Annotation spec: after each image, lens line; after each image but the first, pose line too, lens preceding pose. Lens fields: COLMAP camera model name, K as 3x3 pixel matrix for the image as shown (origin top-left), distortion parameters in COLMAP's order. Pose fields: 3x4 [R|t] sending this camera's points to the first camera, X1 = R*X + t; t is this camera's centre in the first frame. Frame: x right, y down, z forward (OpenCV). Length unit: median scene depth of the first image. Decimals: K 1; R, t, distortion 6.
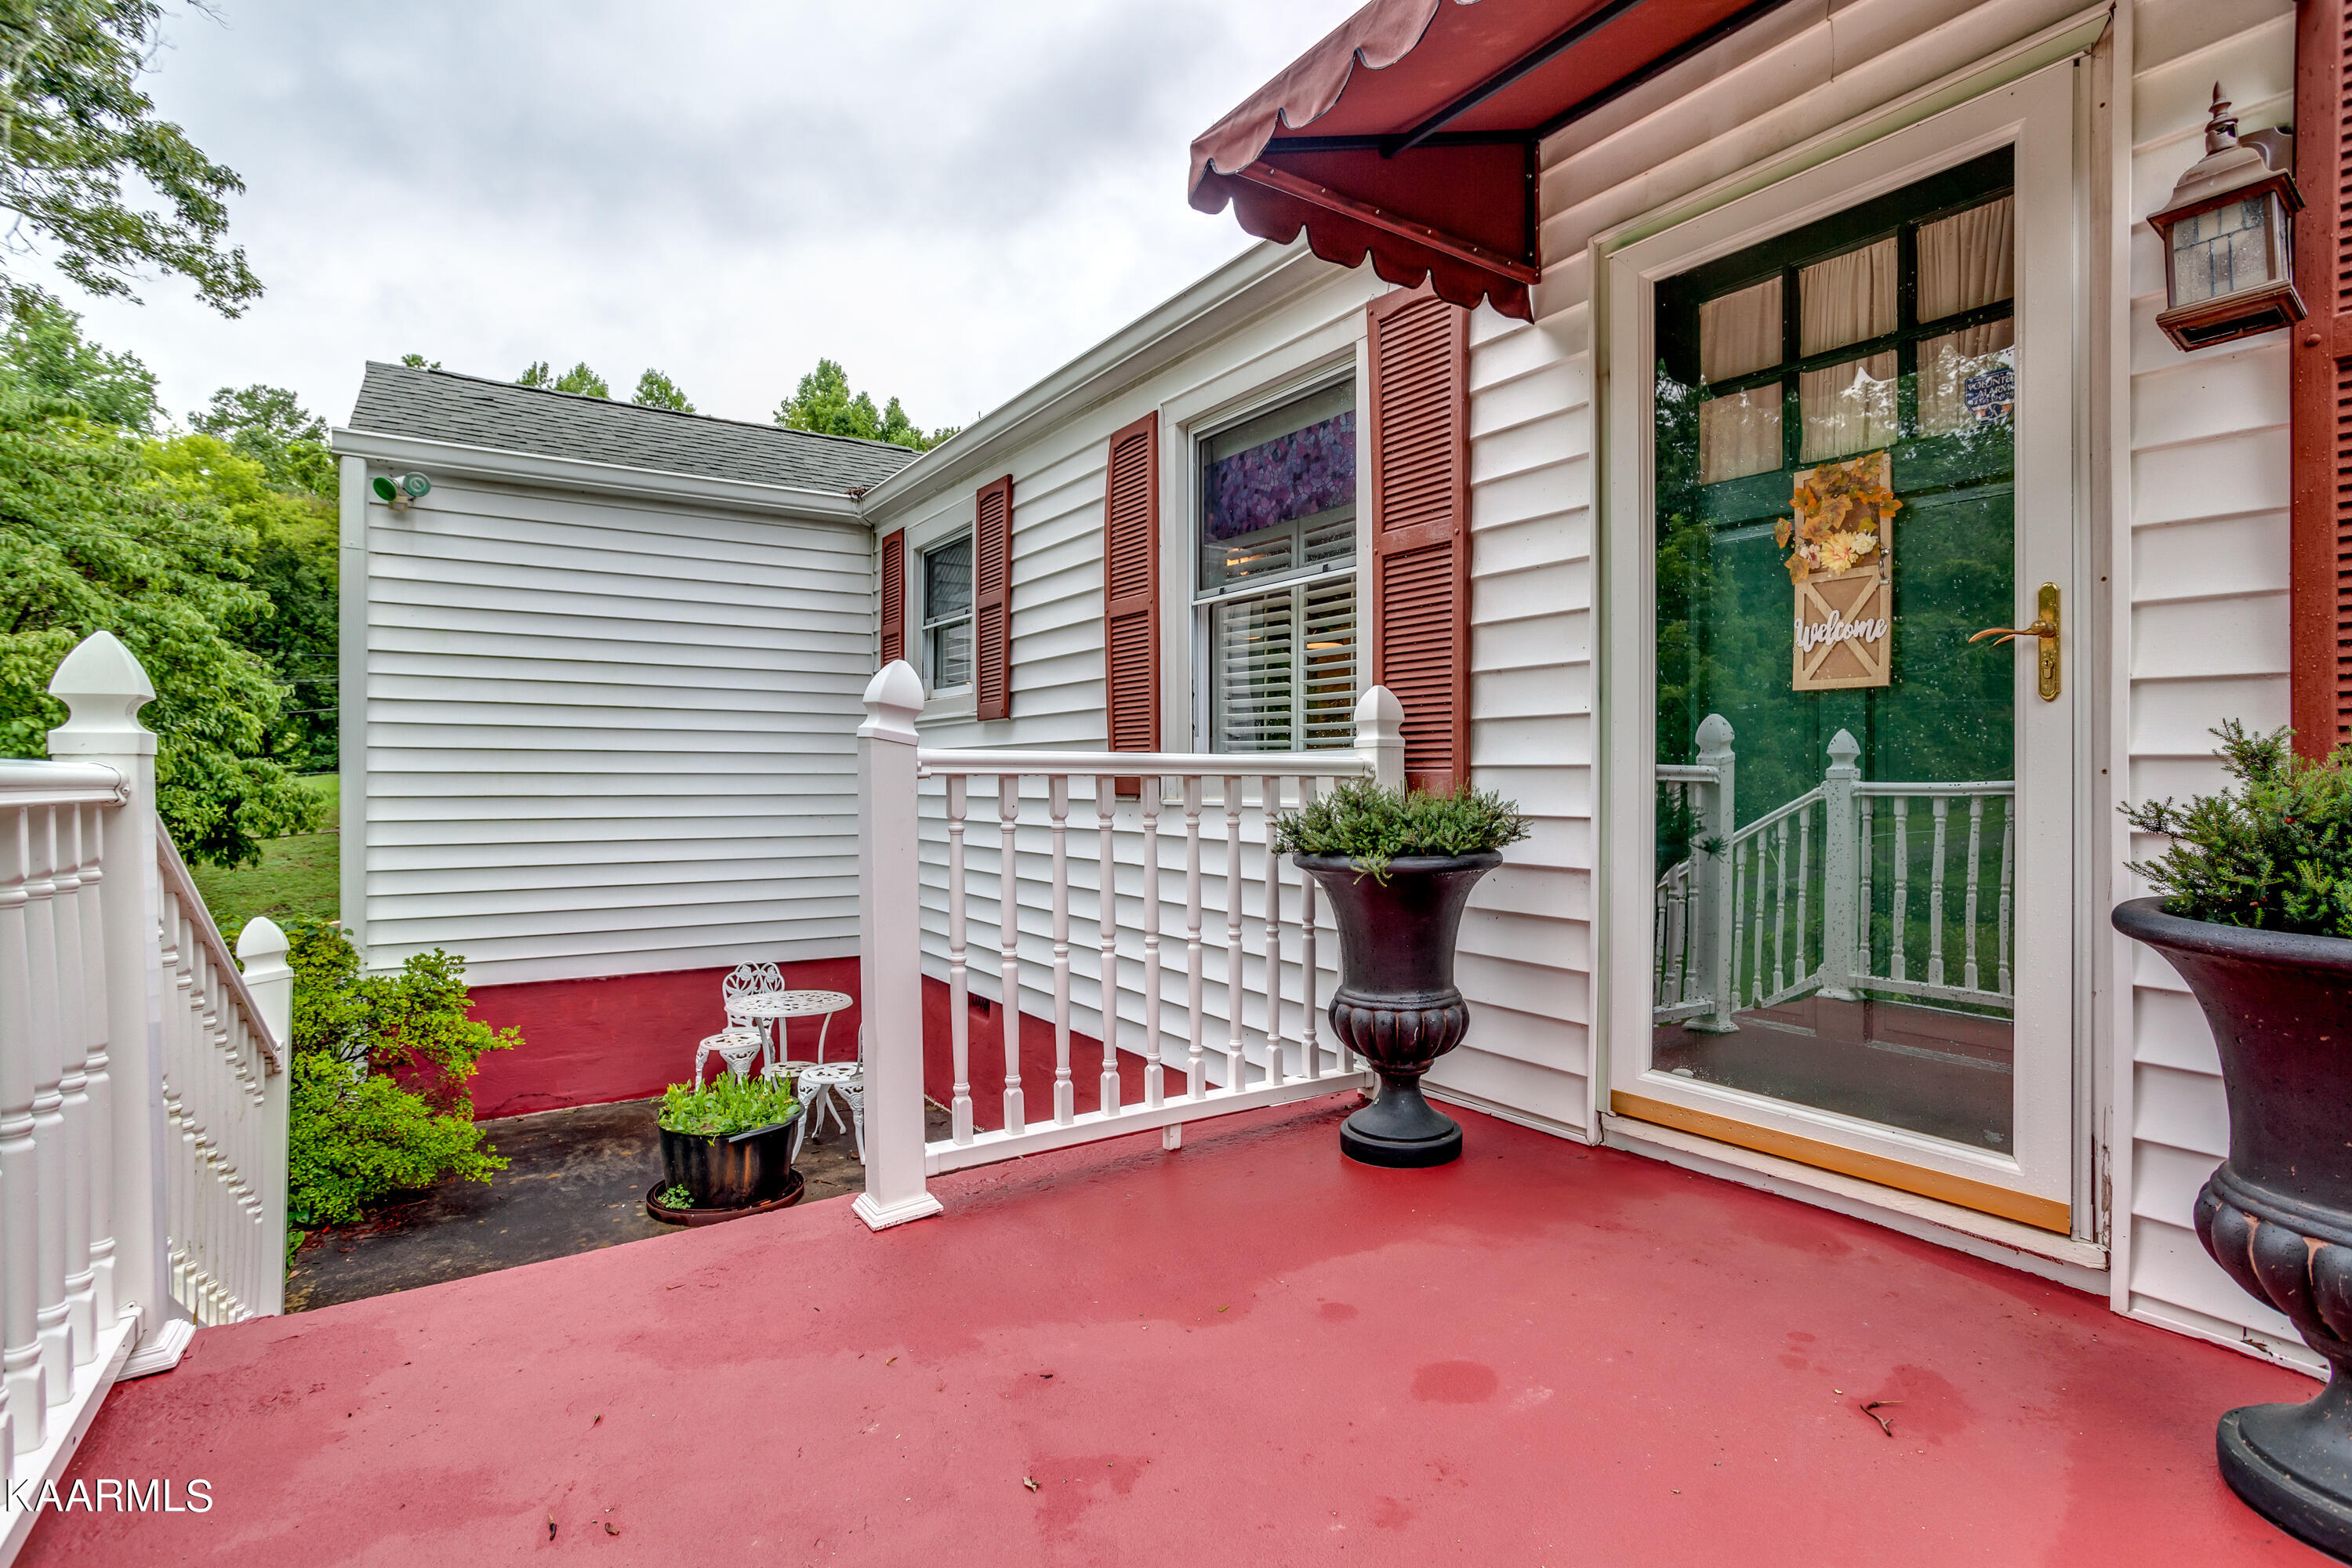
lens RADIAL K [[1168.3, 0, 1176.0], [0, 1168.3, 784.0], [0, 0, 1]] dist [-0.028563, 0.000898]
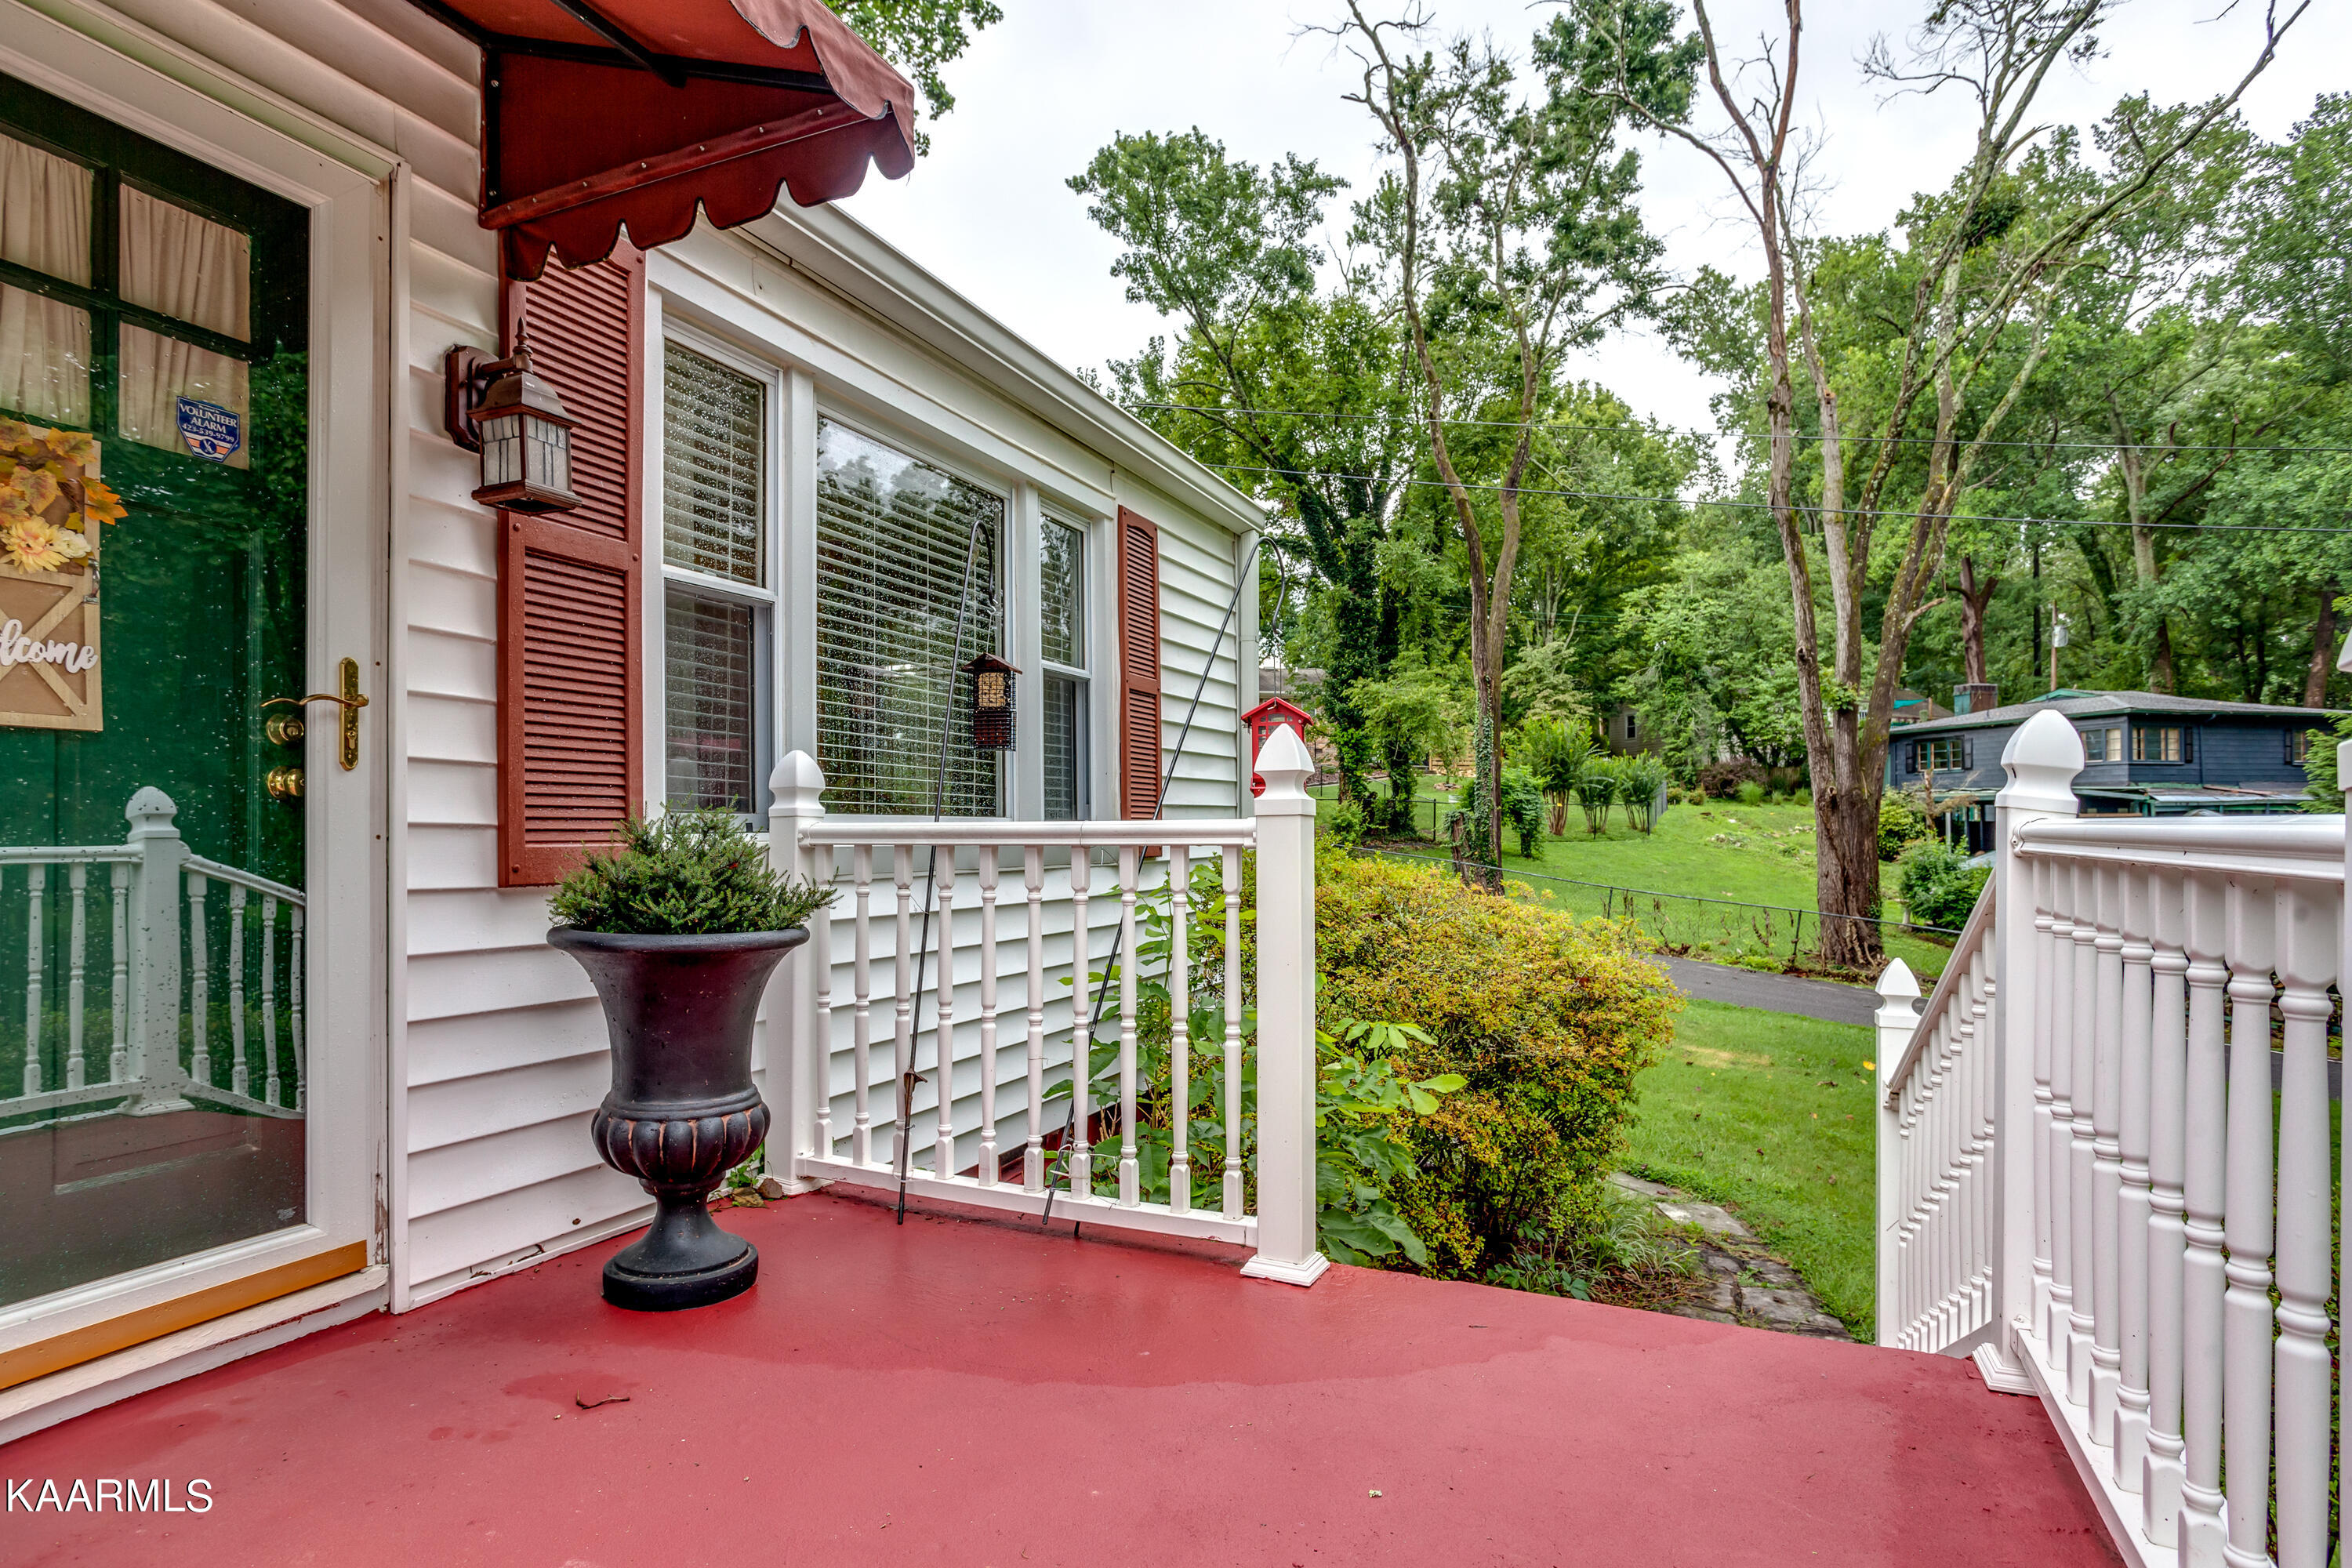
lens RADIAL K [[1301.0, 0, 1222.9], [0, 1301.0, 815.4], [0, 0, 1]] dist [-0.003621, -0.000241]
pose [[-0.602810, 0.006857, 0.797855, -0.623059], [0.010686, 0.999943, -0.000521, -0.019075], [-0.797813, 0.008212, -0.602849, 0.998031]]
